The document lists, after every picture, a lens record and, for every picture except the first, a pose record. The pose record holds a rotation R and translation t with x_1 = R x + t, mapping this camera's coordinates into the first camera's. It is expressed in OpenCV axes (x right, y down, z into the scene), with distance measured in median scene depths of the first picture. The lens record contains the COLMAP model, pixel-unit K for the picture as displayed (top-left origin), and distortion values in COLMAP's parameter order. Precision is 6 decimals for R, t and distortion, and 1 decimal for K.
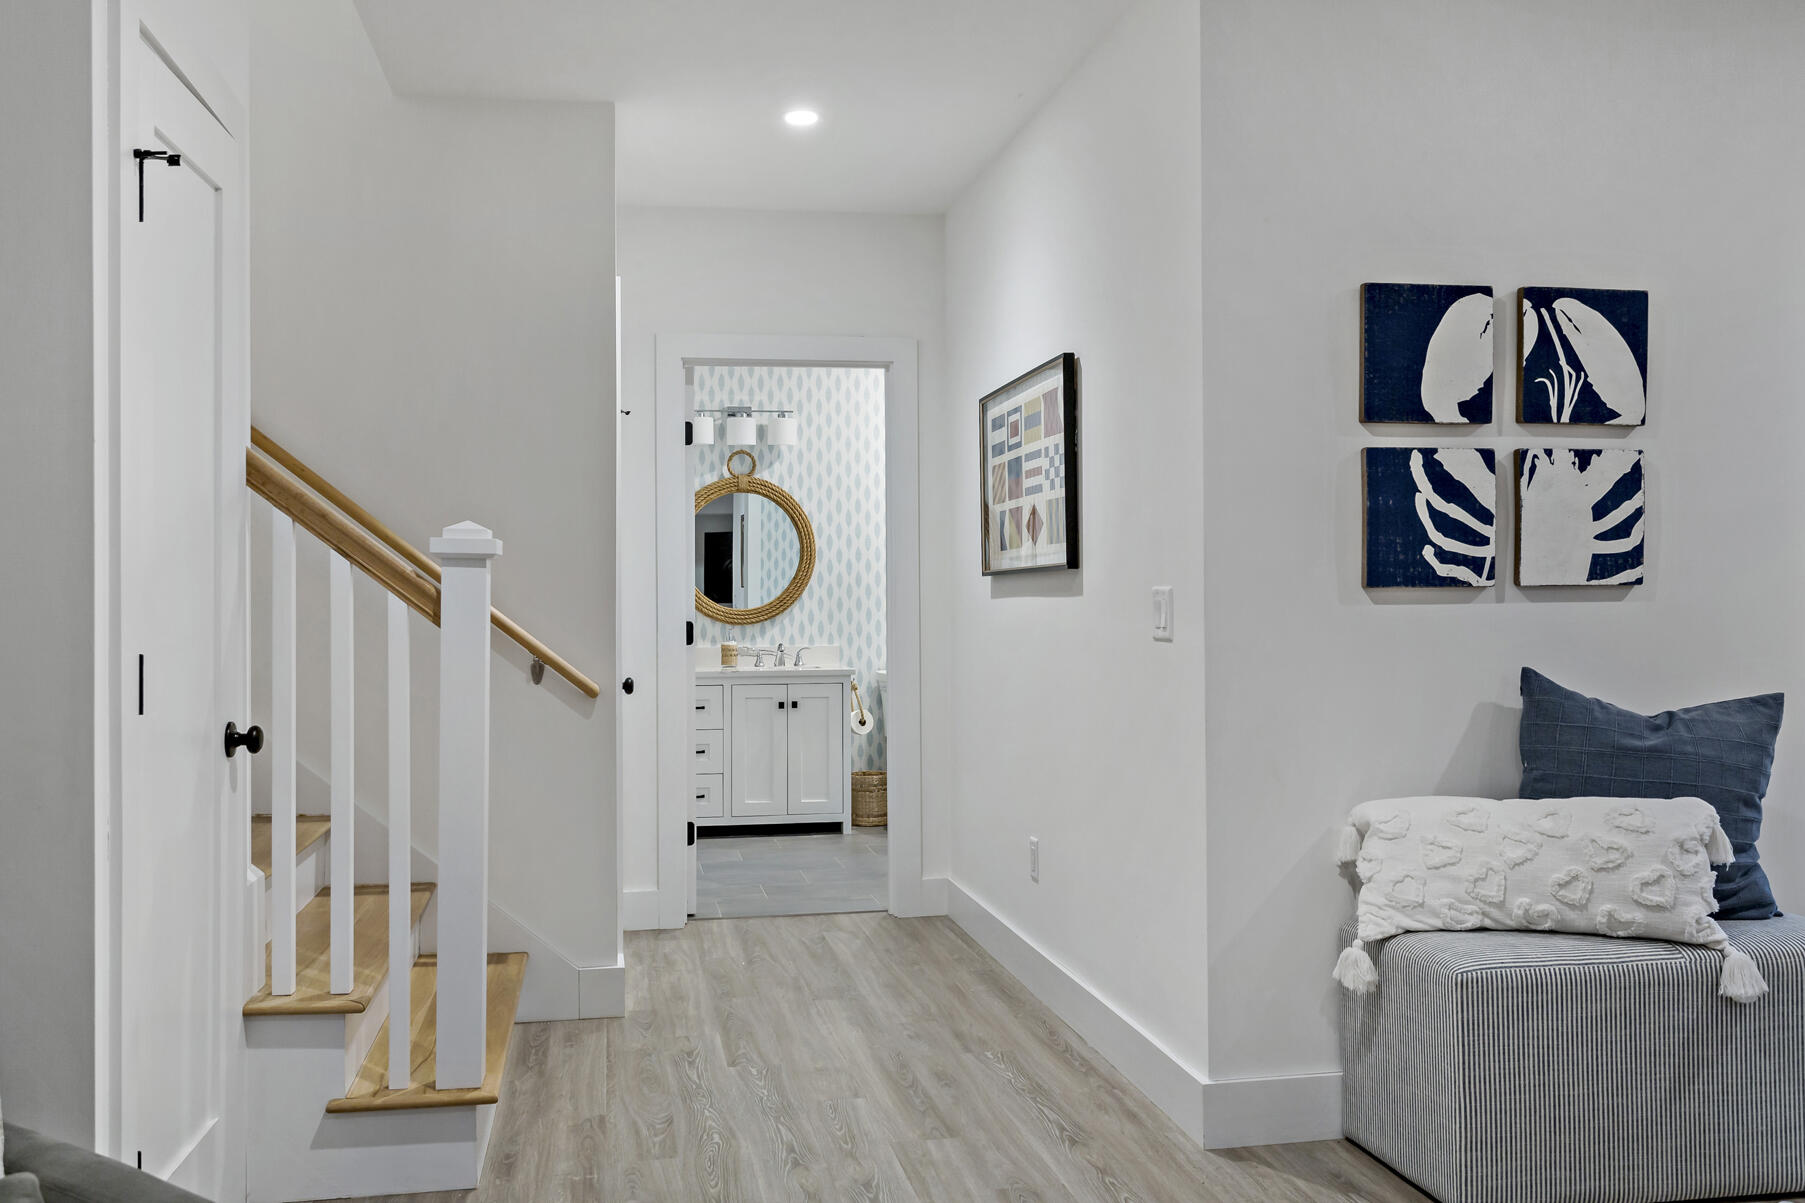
lens RADIAL K [[1580.7, 0, 902.5], [0, 1580.7, 601.5], [0, 0, 1]] dist [-0.000152, -0.000047]
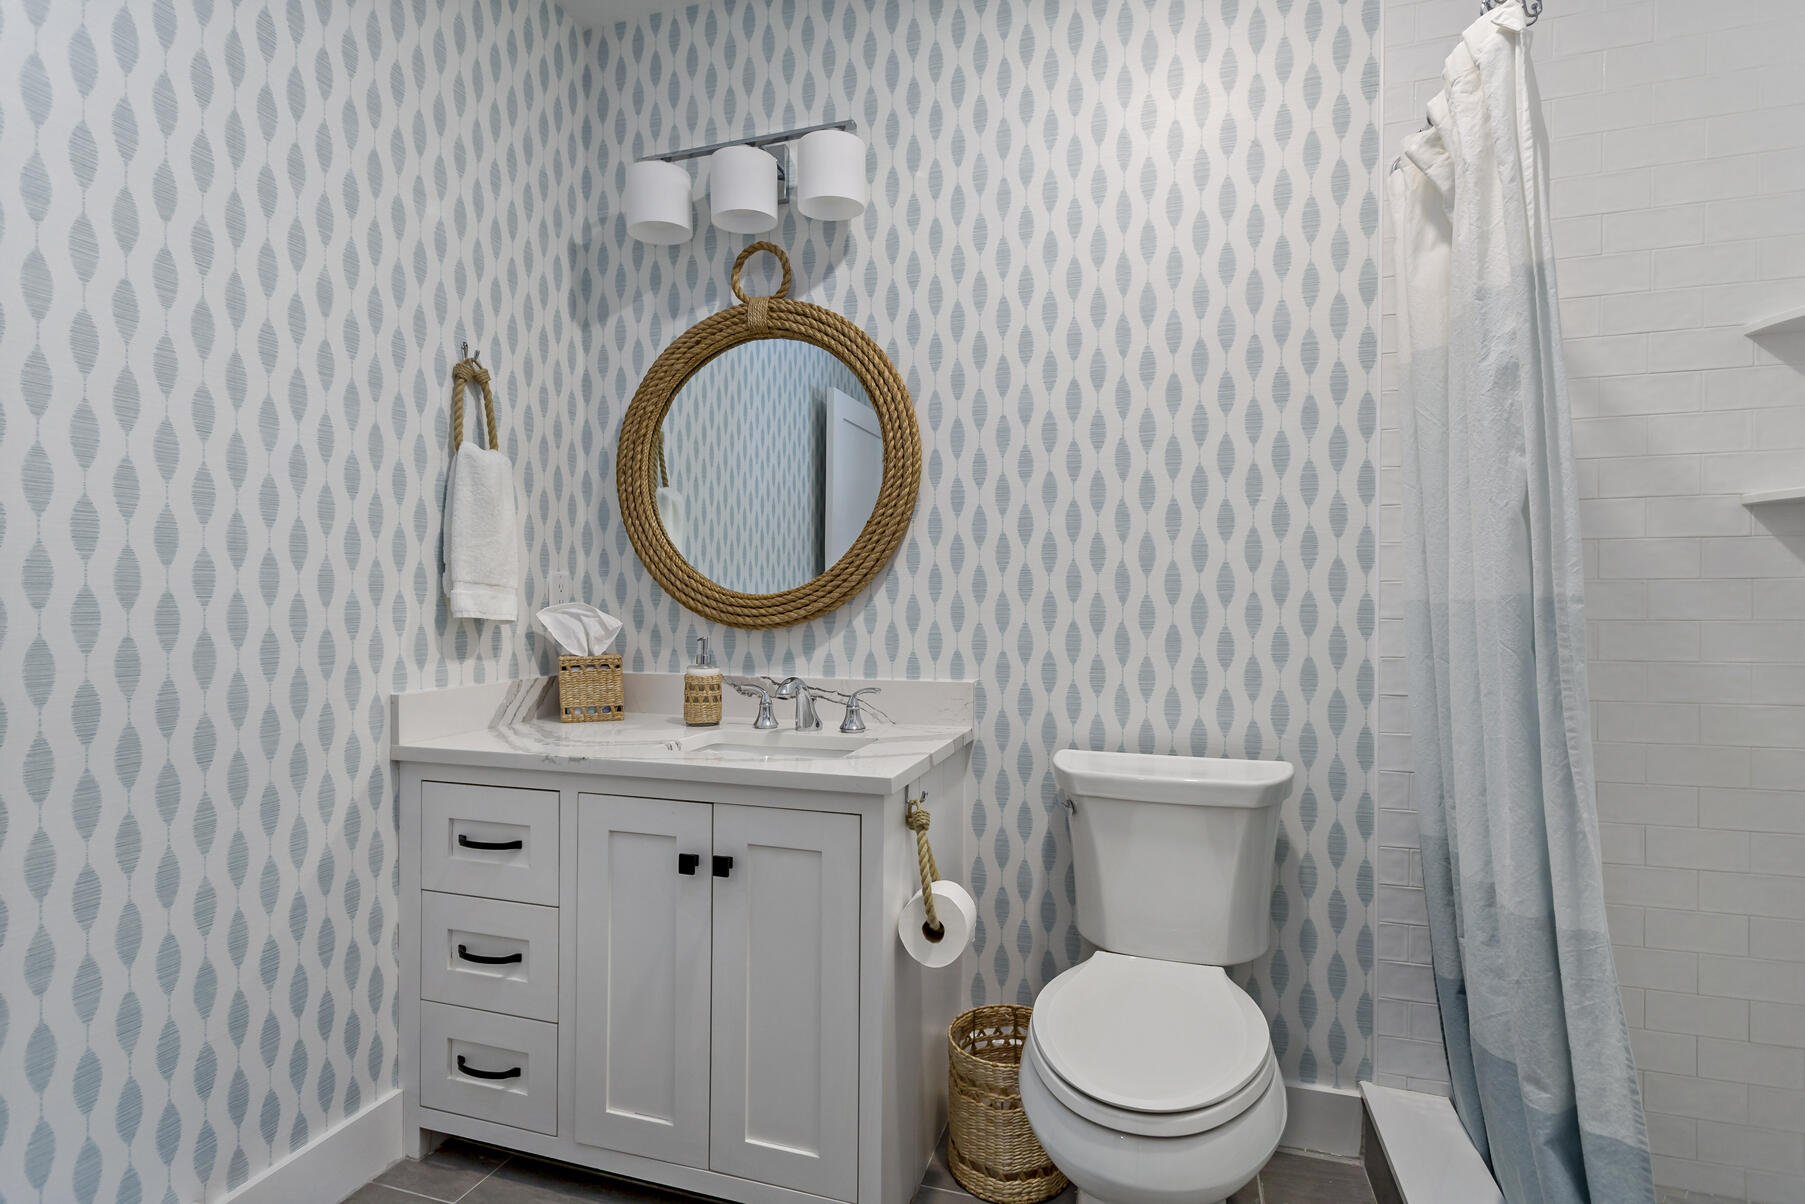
lens RADIAL K [[890.8, 0, 902.5], [0, 890.8, 602.0], [0, 0, 1]] dist [0.000512, 0.000031]
pose [[0.879966, 0.006254, -0.474995, 0.054916], [-0.006057, 0.999980, 0.001946, 0.006256], [0.474997, 0.001165, 0.879987, 0.787255]]
